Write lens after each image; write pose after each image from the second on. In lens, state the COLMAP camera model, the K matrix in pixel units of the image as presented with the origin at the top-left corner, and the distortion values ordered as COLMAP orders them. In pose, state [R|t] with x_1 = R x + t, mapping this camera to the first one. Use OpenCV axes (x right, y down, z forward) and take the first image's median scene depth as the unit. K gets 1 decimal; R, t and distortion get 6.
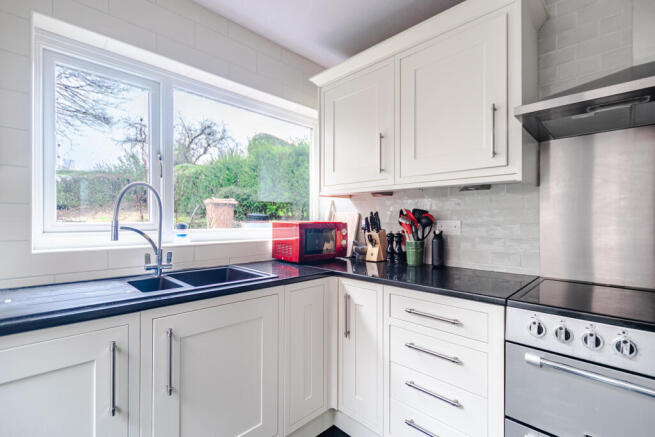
lens RADIAL K [[302.3, 0, 332.8], [0, 302.3, 219.1], [0, 0, 1]] dist [-0.000905, -0.000582]
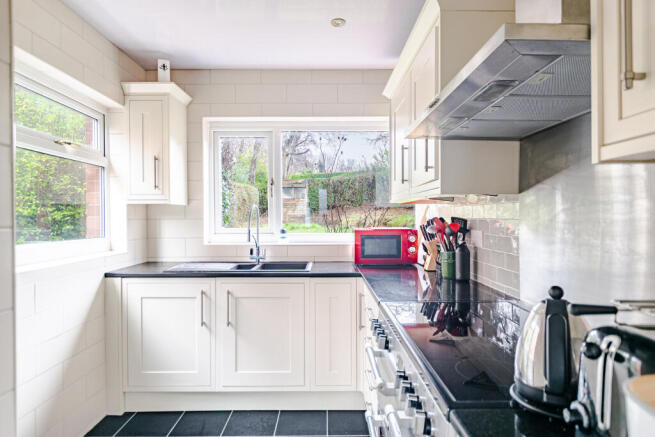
lens RADIAL K [[387.3, 0, 326.6], [0, 387.3, 219.1], [0, 0, 1]] dist [0.000688, 0.000126]
pose [[0.697786, -0.001579, -0.716304, 0.105858], [0.009869, 0.999924, 0.007410, -0.004824], [0.716238, -0.012240, 0.697749, -0.012651]]
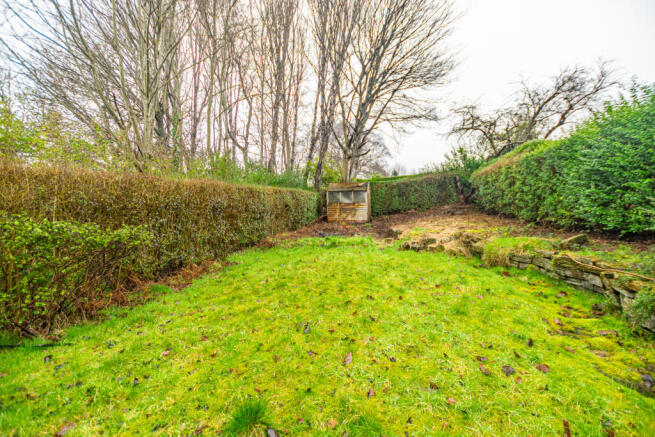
lens RADIAL K [[281.8, 0, 329.4], [0, 281.8, 221.7], [0, 0, 1]] dist [0.002902, -0.000148]
pose [[0.500775, 0.021721, -0.865305, -0.162546], [0.005756, 0.999579, 0.028423, -0.031339], [0.865558, -0.019214, 0.500440, 0.296885]]
